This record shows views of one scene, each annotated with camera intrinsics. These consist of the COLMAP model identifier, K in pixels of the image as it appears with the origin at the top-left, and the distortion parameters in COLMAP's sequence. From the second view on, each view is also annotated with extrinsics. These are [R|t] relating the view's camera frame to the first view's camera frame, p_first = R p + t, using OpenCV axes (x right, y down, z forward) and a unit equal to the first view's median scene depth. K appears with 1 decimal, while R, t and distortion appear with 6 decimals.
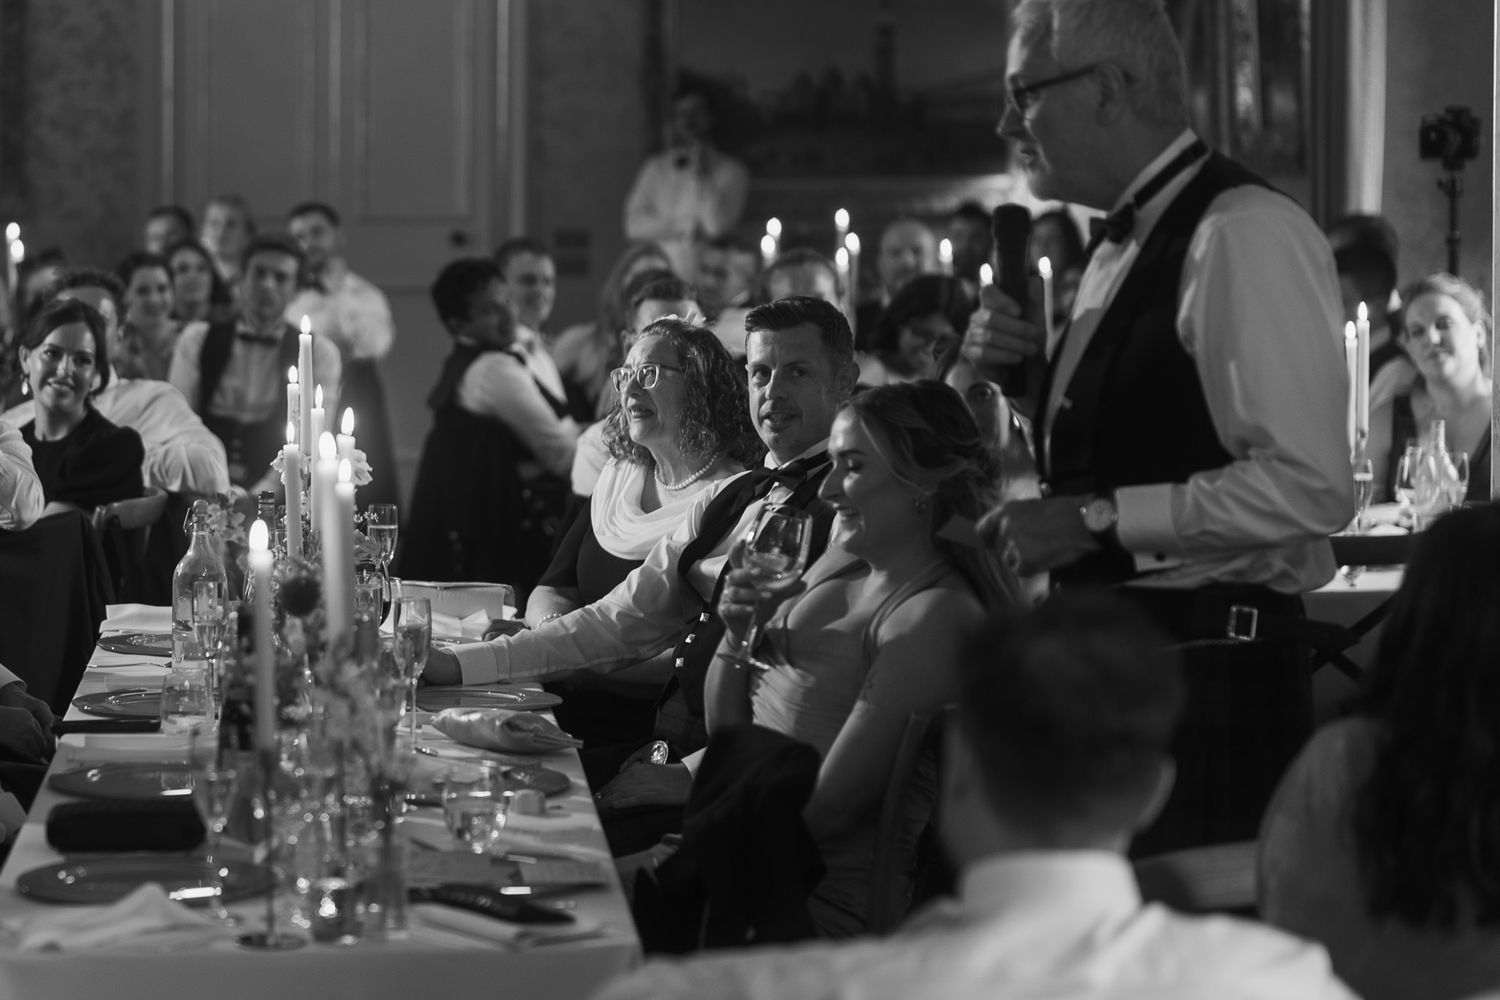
lens RADIAL K [[2136.8, 0, 747.8], [0, 2136.8, 587.2], [0, 0, 1]] dist [-0.000966, 0.024841]
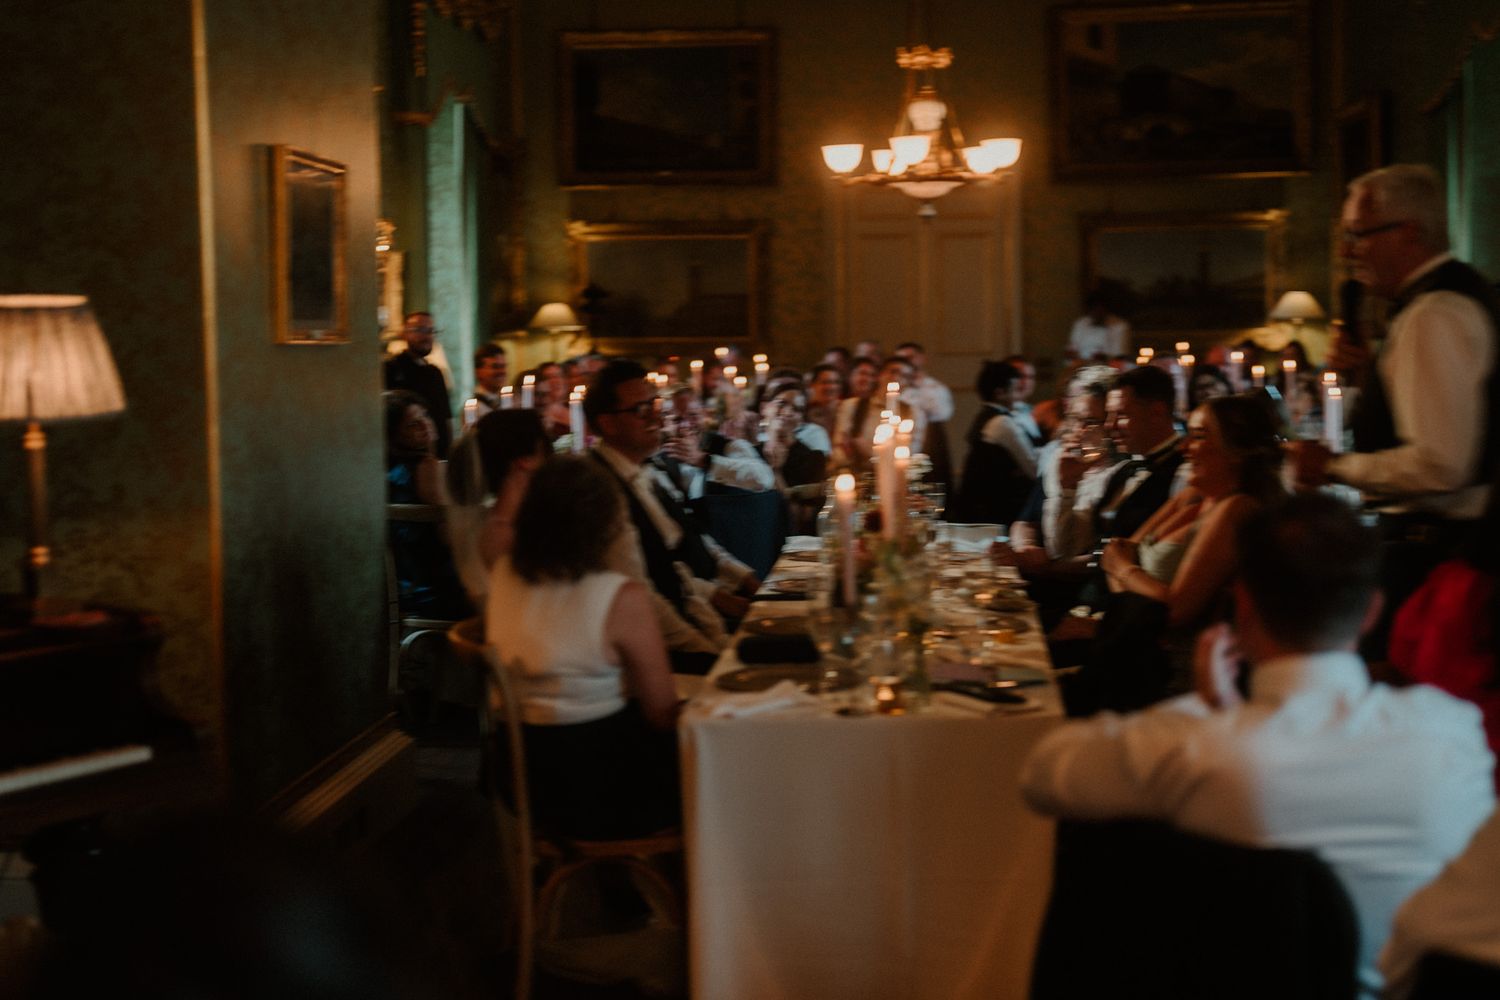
lens RADIAL K [[2104.6, 0, 750.0], [0, 2104.6, 500.0], [0, 0, 1]] dist [0.018403, 0.138047]
pose [[0.989604, -0.012244, -0.143300, -0.060045], [0.020241, 0.998310, 0.054480, -0.118307], [0.142391, -0.056814, 0.988179, -0.802337]]
